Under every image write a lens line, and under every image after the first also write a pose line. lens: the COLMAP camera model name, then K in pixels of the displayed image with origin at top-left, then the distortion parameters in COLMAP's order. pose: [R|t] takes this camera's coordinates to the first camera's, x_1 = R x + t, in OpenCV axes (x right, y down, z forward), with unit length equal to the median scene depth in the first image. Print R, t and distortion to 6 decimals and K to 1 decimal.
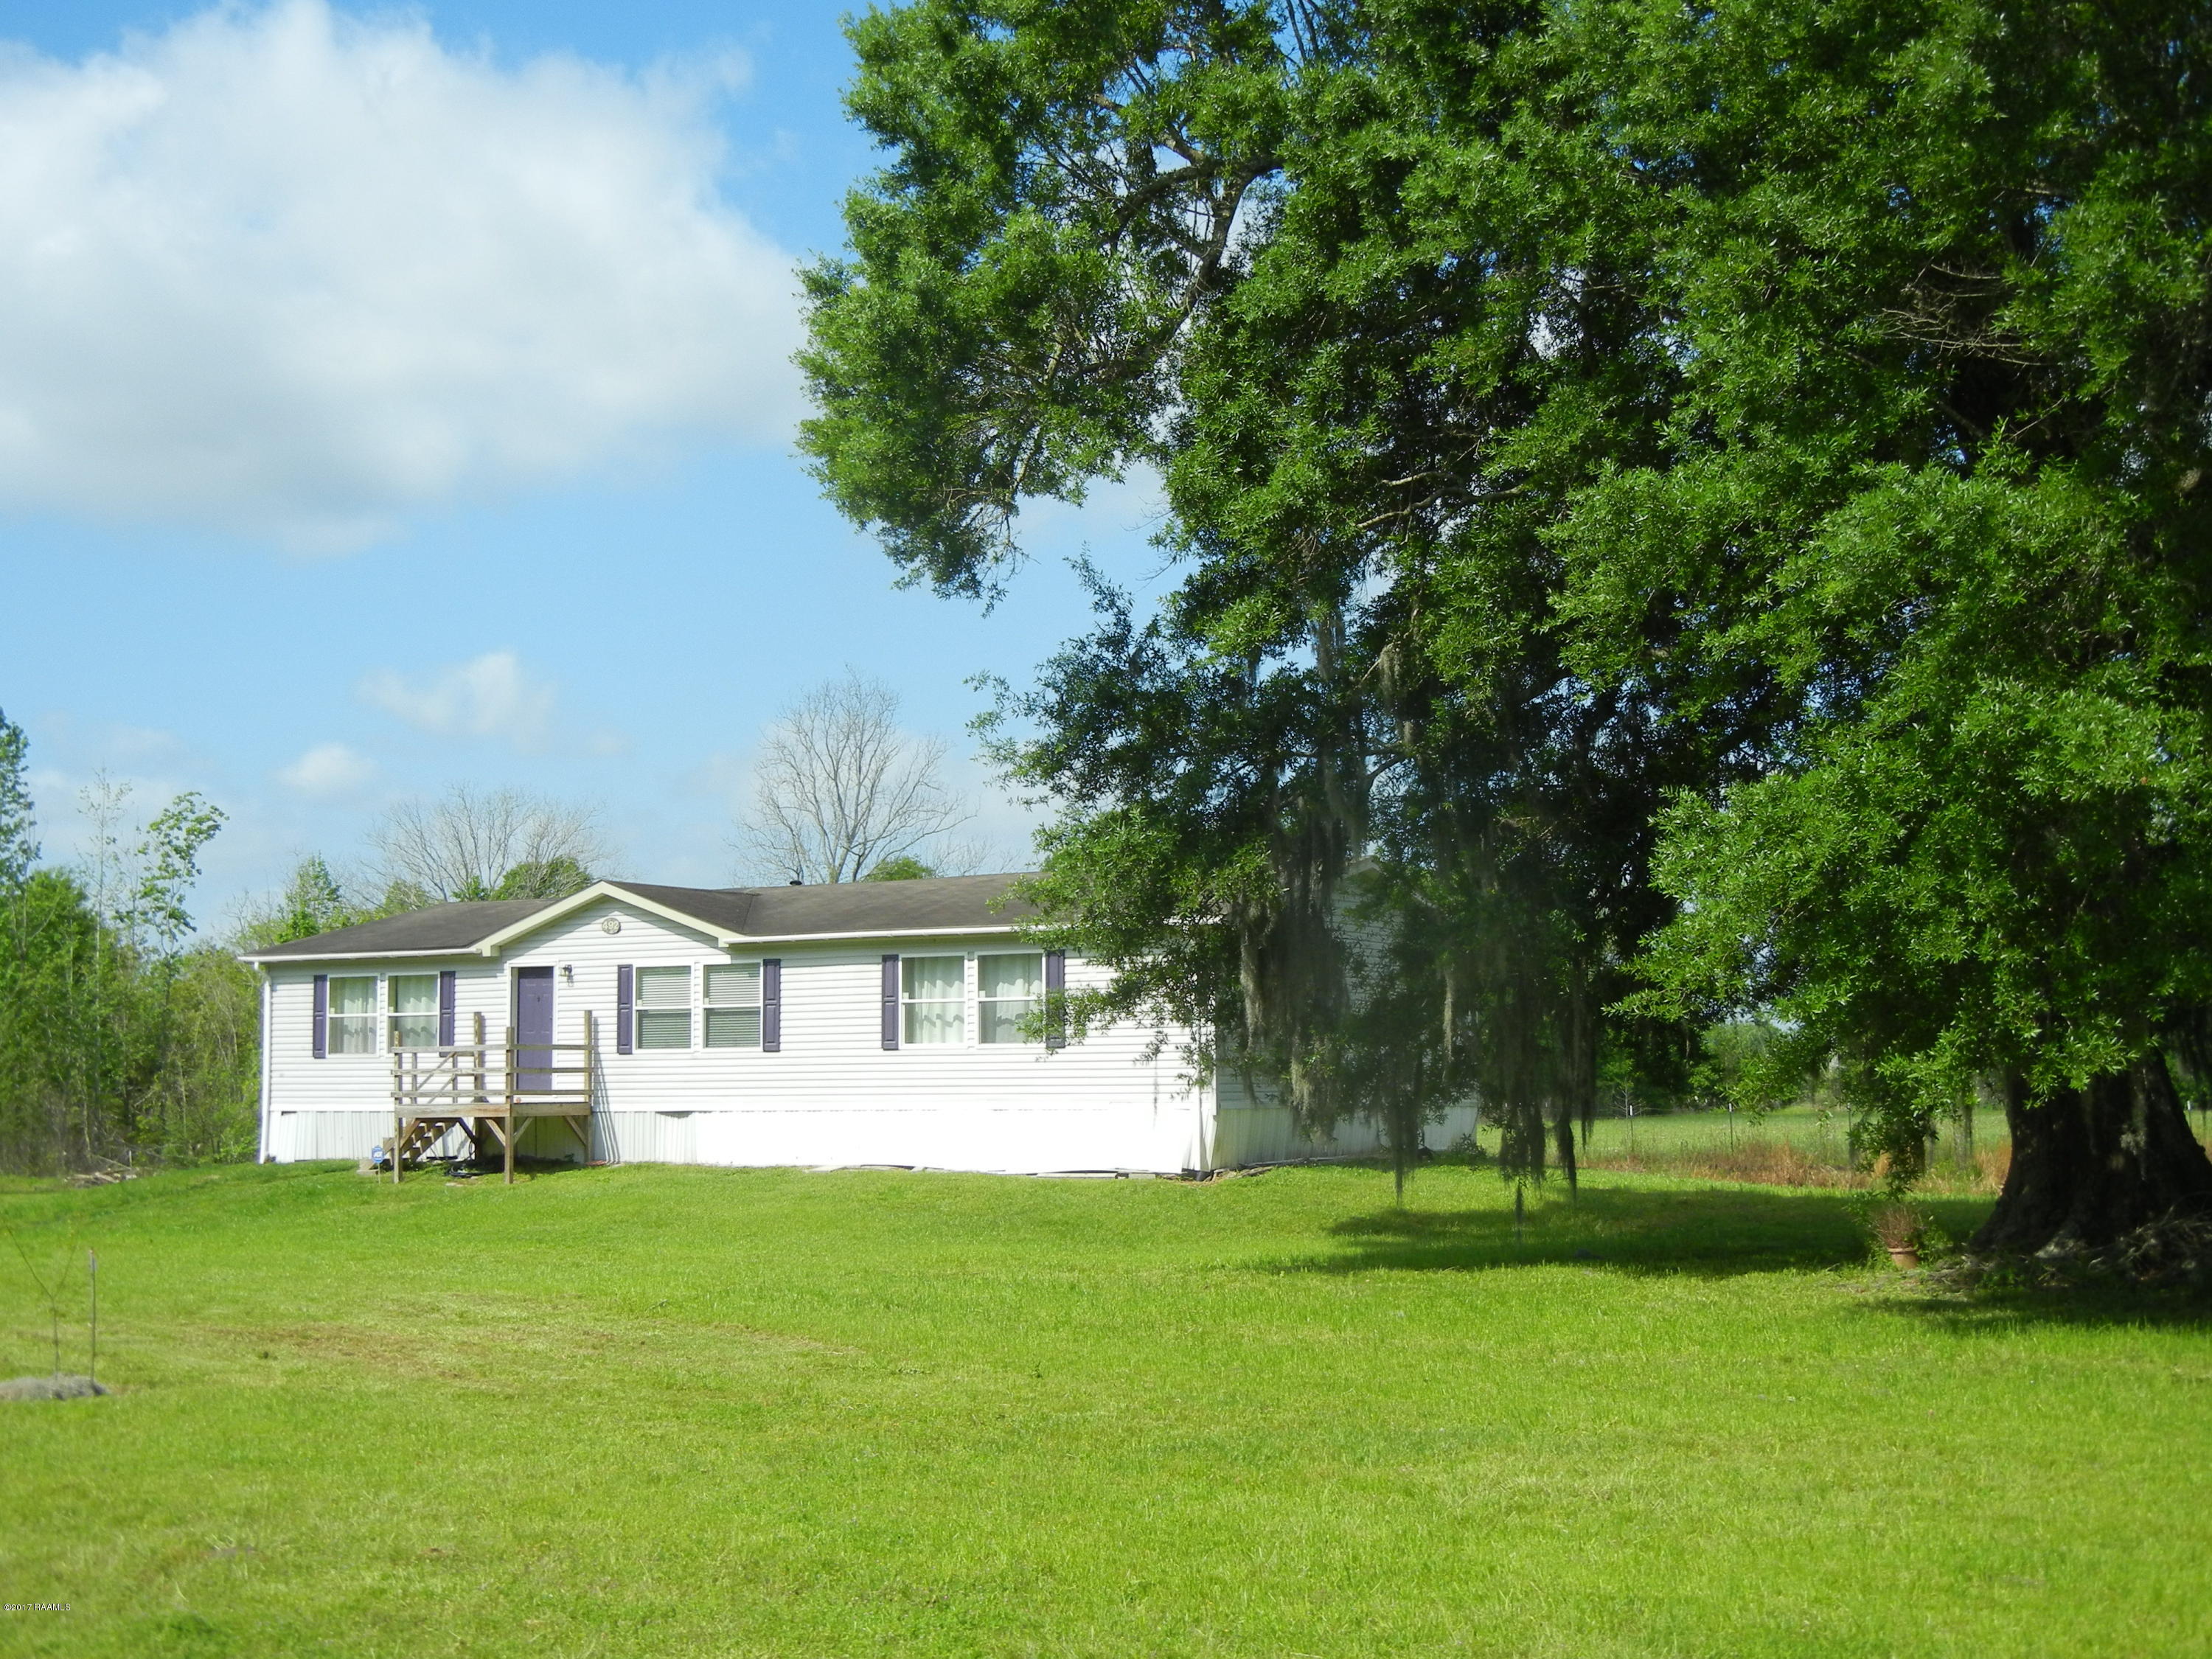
lens RADIAL K [[2918.7, 0, 1110.5], [0, 2918.7, 831.7], [0, 0, 1]] dist [-0.038611, 0.000000]
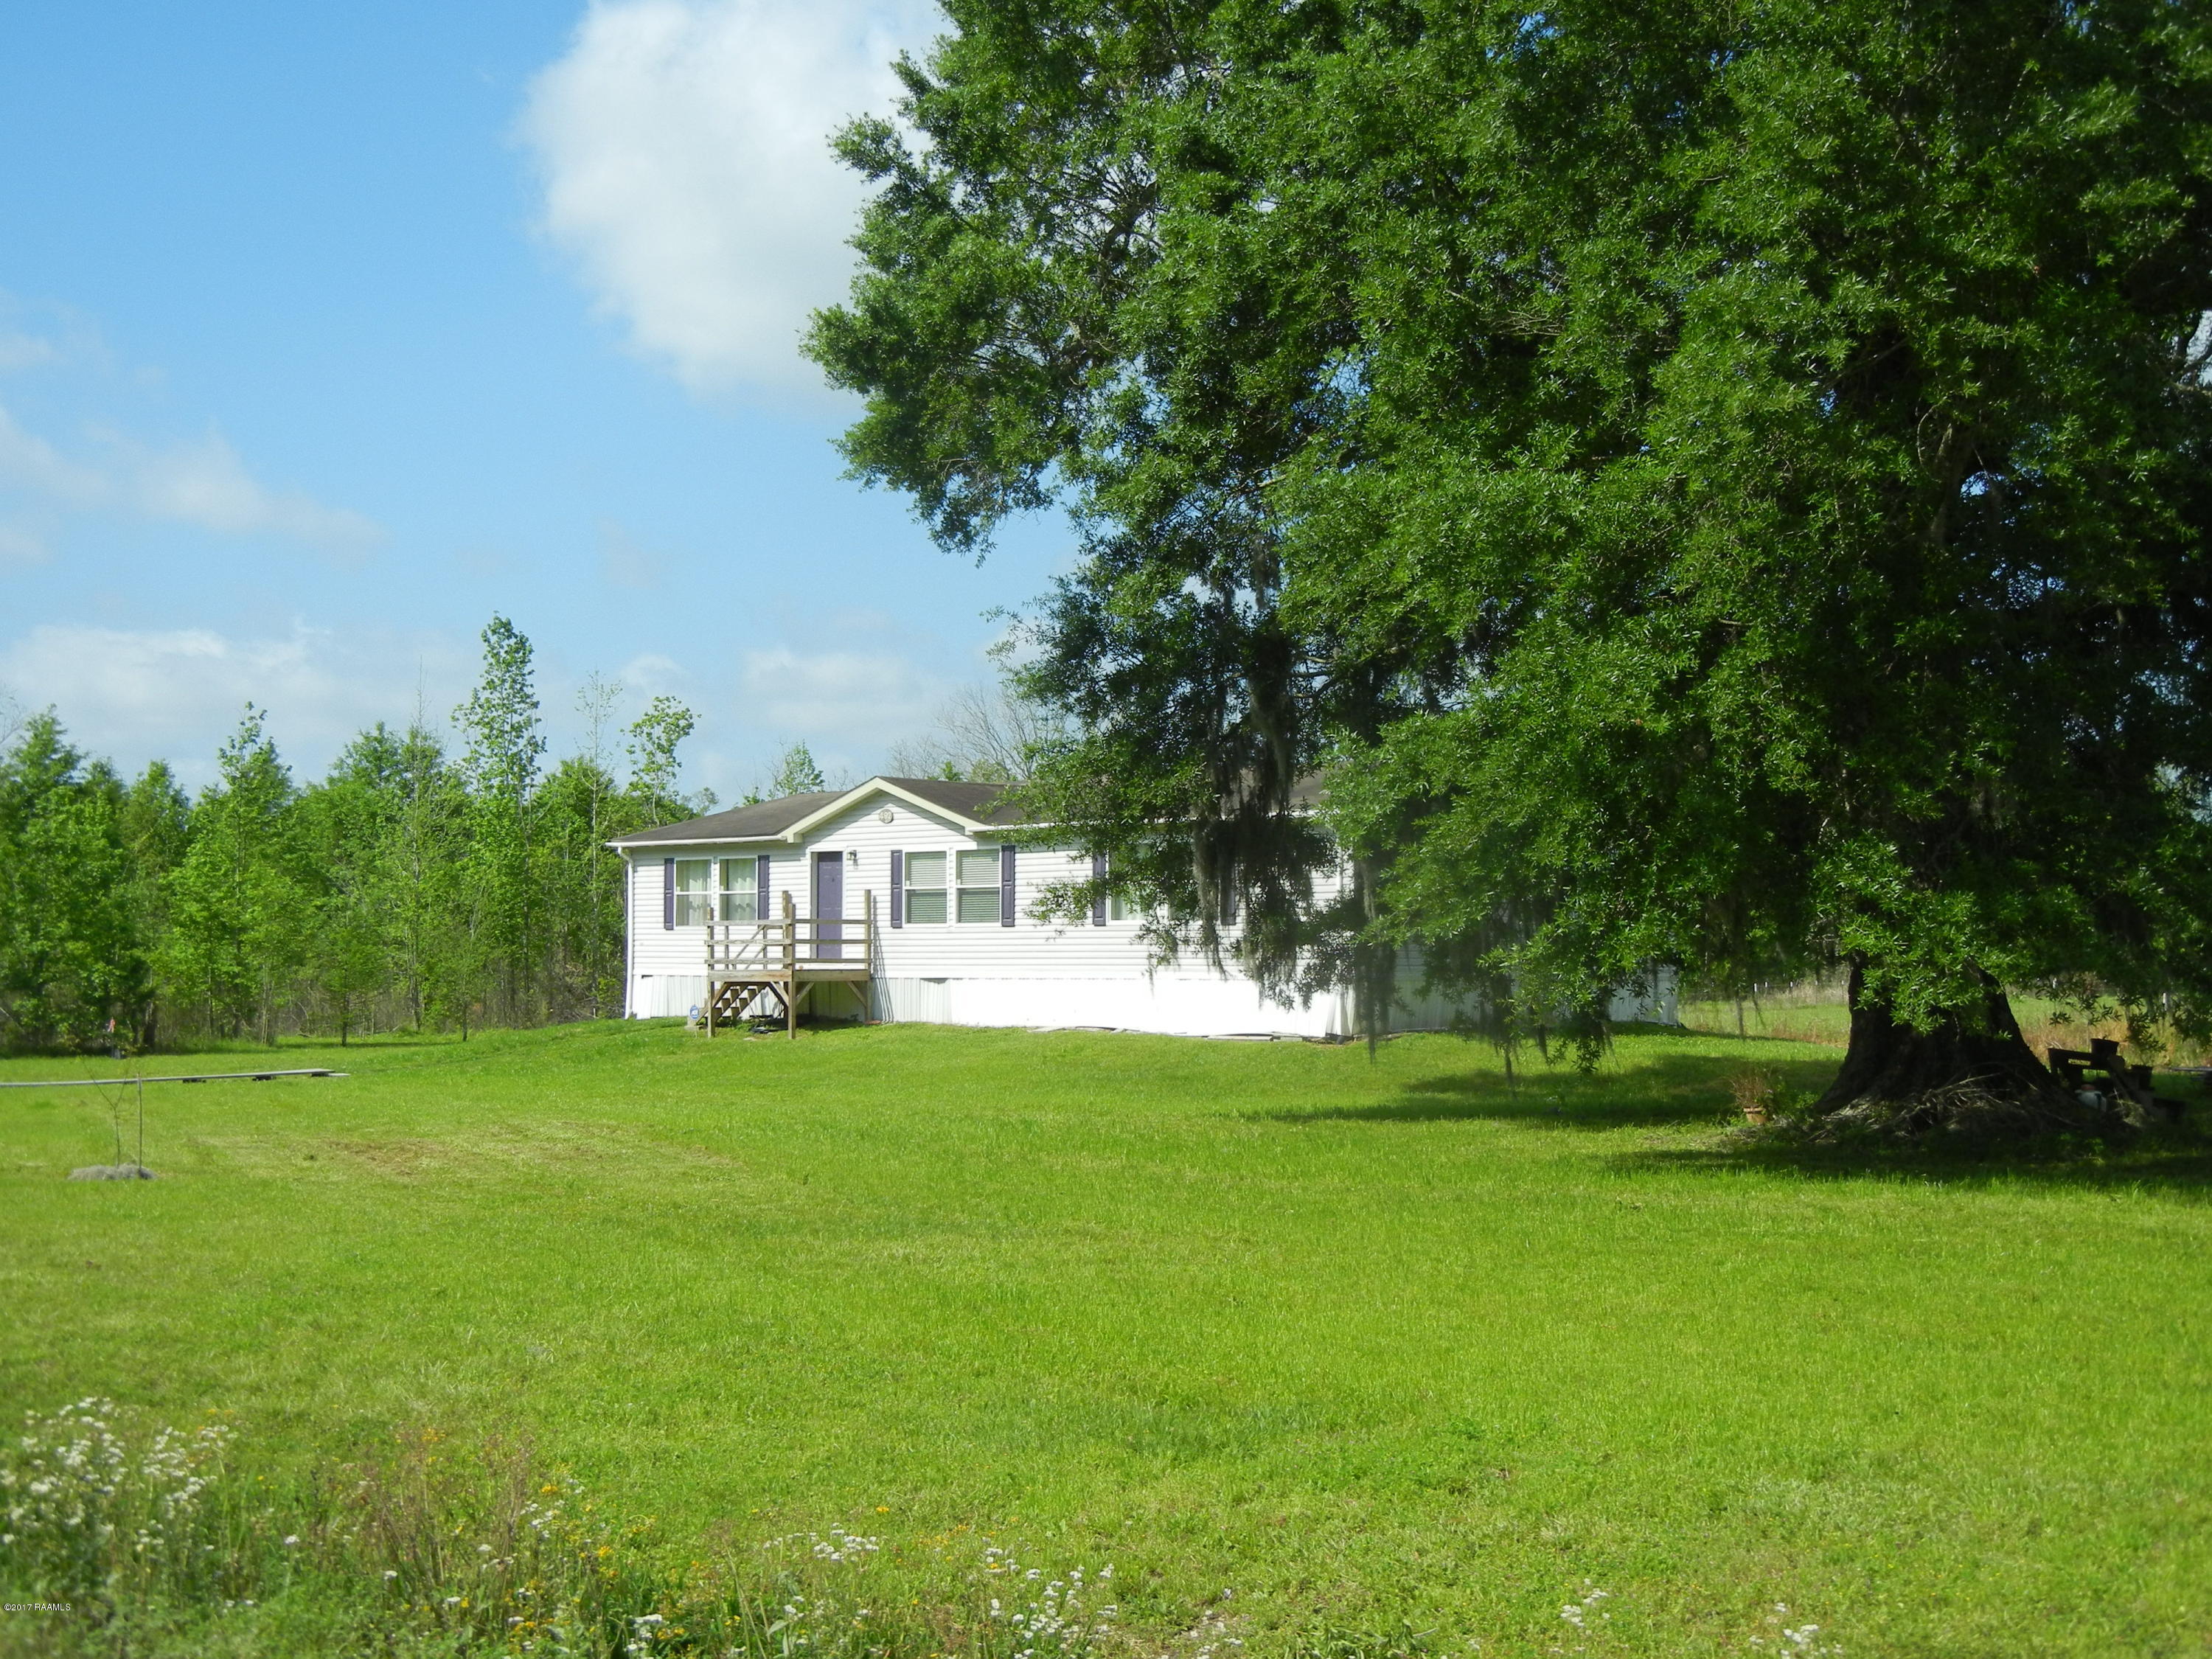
lens RADIAL K [[2918.7, 0, 1101.1], [0, 2918.7, 825.8], [0, 0, 1]] dist [-0.038611, 0.000000]
pose [[0.972746, -0.001816, -0.231868, 0.177821], [0.011713, 0.999077, 0.041317, -0.010372], [0.231579, -0.042906, 0.971869, -0.096367]]
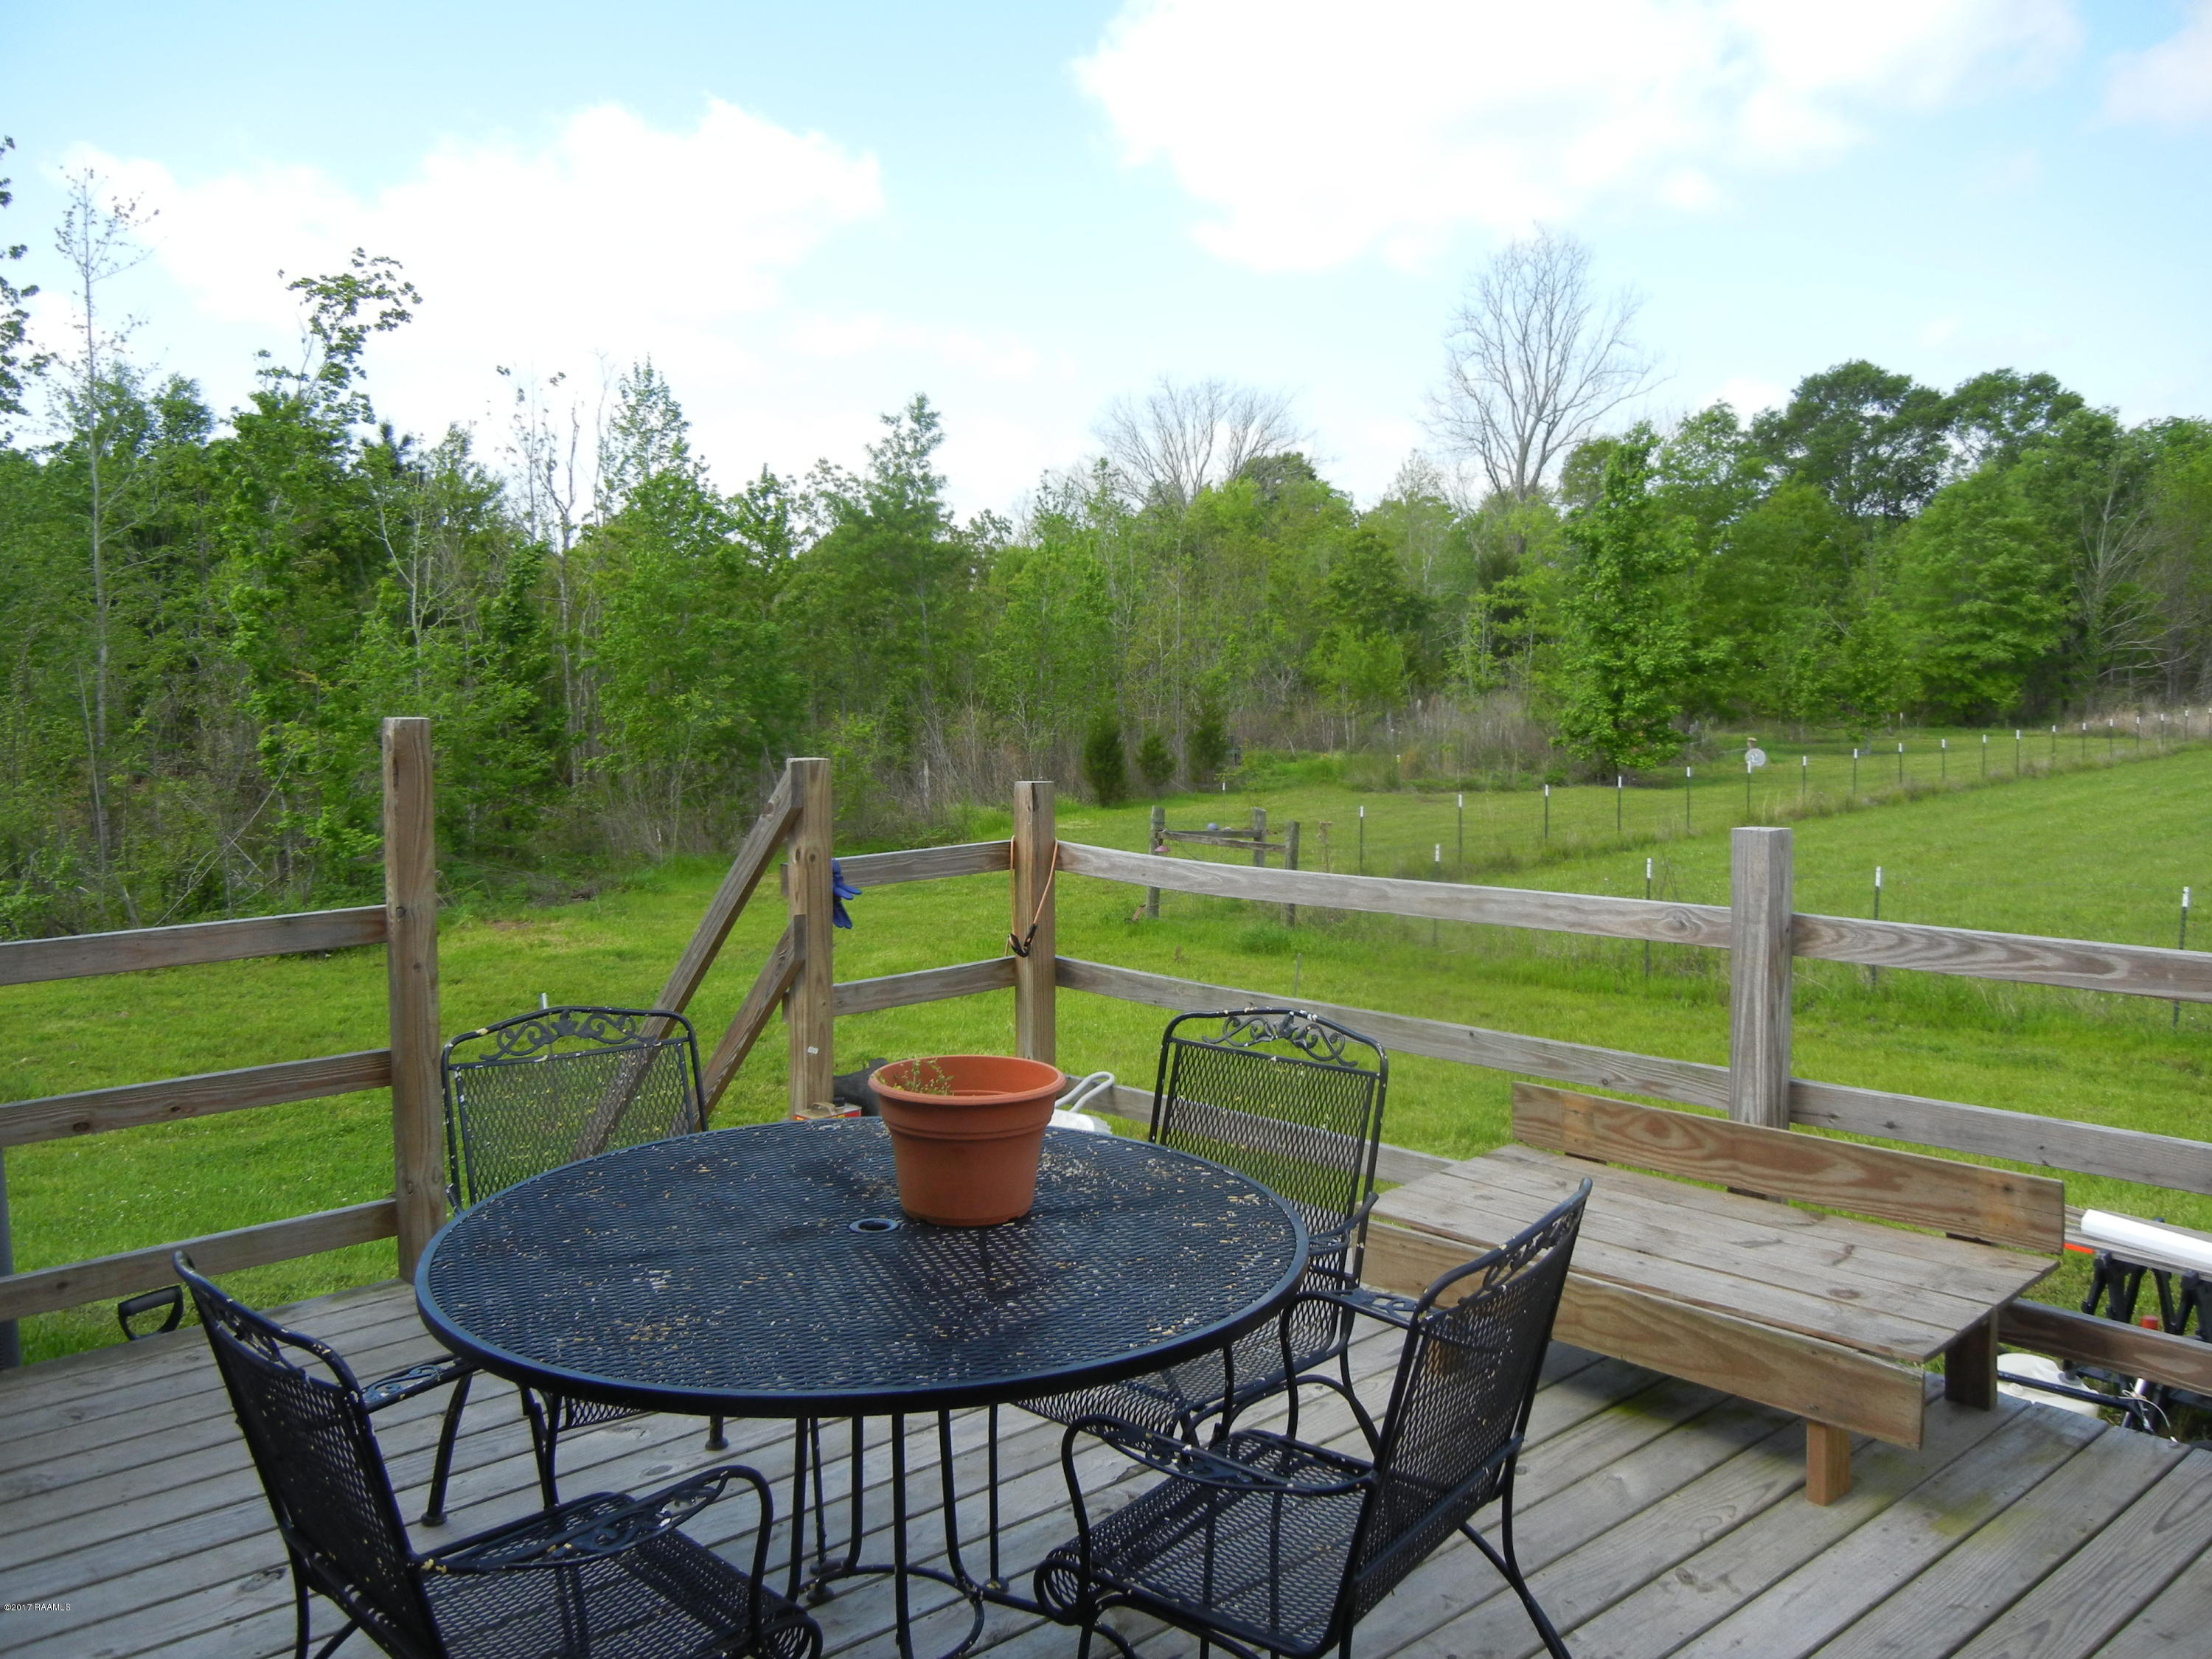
lens RADIAL K [[1930.2, 0, 1105.6], [0, 1930.2, 825.2], [0, 0, 1]] dist [-0.006201, -0.001324]
pose [[0.952423, 0.014164, -0.304449, -0.026974], [0.049243, 0.978643, 0.199580, 0.002894], [0.300774, -0.205077, 0.931385, 0.300370]]
